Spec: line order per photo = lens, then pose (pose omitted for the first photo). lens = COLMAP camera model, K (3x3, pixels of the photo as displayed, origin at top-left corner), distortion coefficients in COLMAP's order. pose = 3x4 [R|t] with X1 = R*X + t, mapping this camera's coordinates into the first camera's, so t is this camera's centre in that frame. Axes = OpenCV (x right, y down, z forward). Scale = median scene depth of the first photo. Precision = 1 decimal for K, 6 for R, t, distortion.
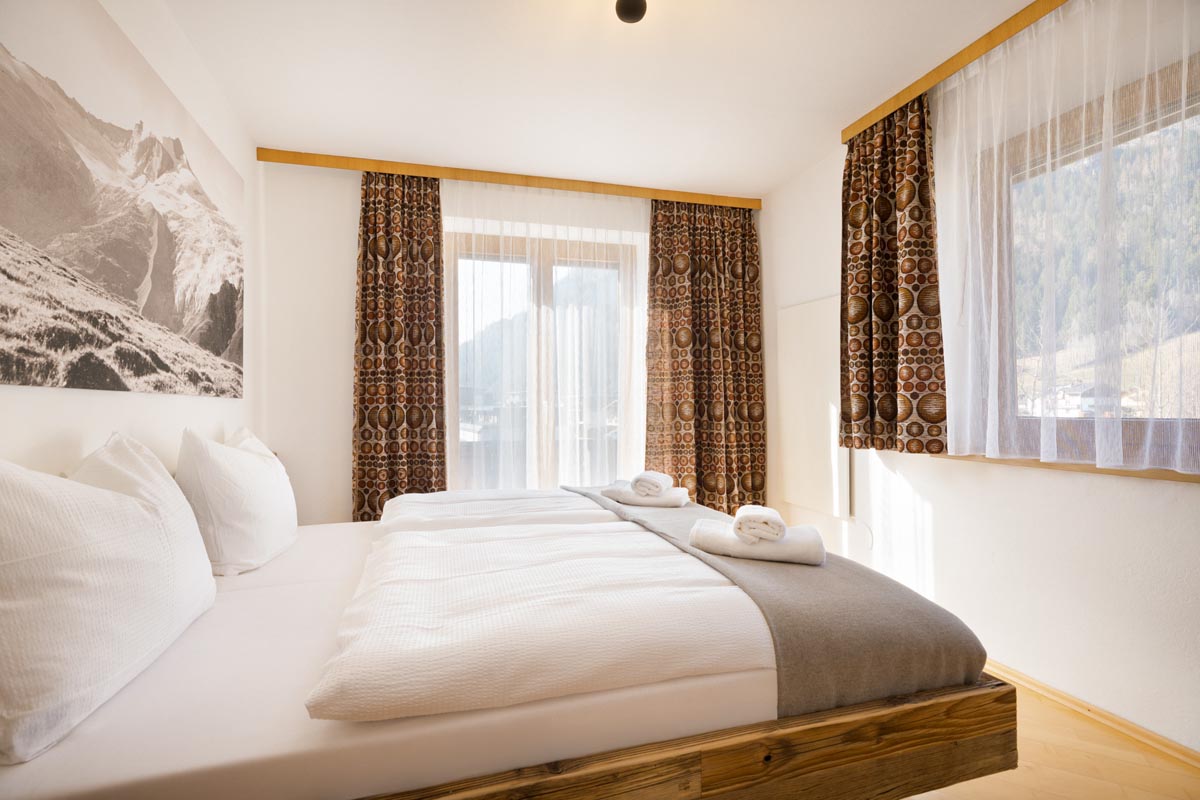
lens RADIAL K [[573.8, 0, 619.5], [0, 573.8, 387.7], [0, 0, 1]] dist [0.001081, 0.000272]
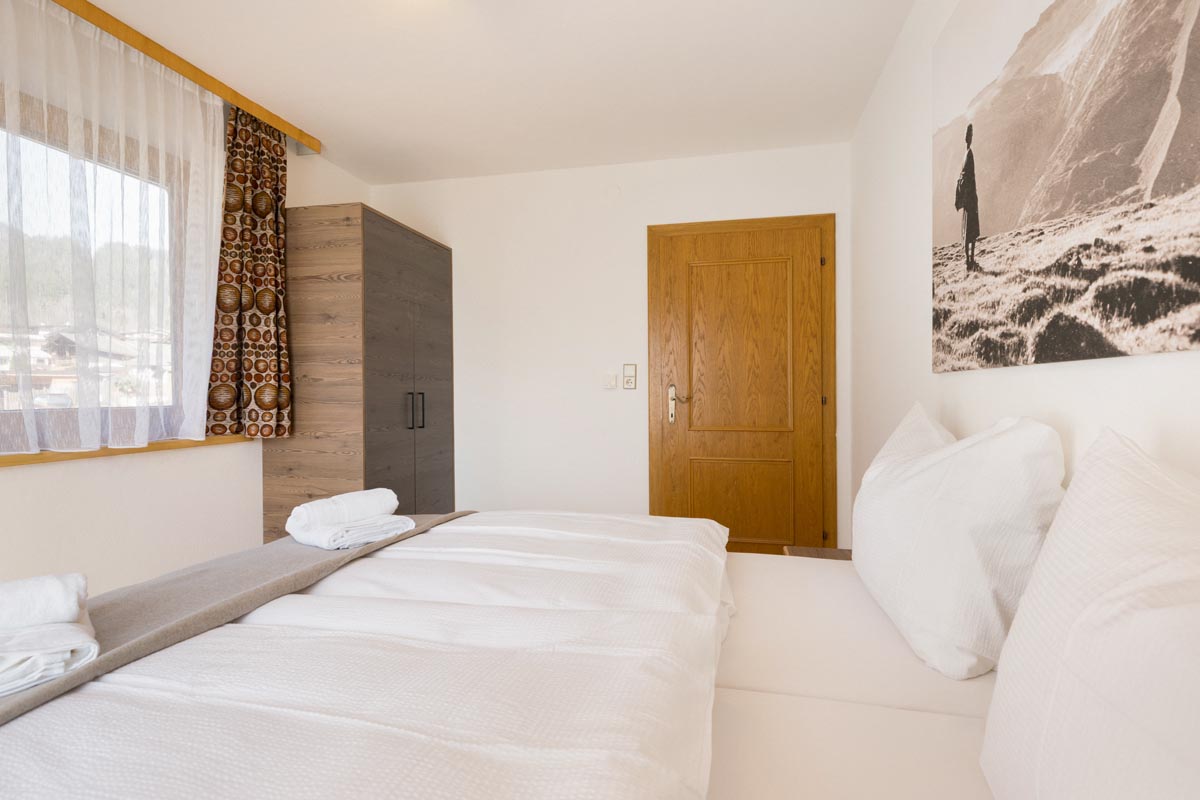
lens RADIAL K [[582.5, 0, 597.7], [0, 582.5, 391.0], [0, 0, 1]] dist [0.002328, 0.000507]
pose [[-0.855001, 0.012029, 0.518487, -0.446267], [-0.007052, 0.999369, -0.034815, 0.040182], [-0.518578, -0.033423, -0.854377, 1.098281]]
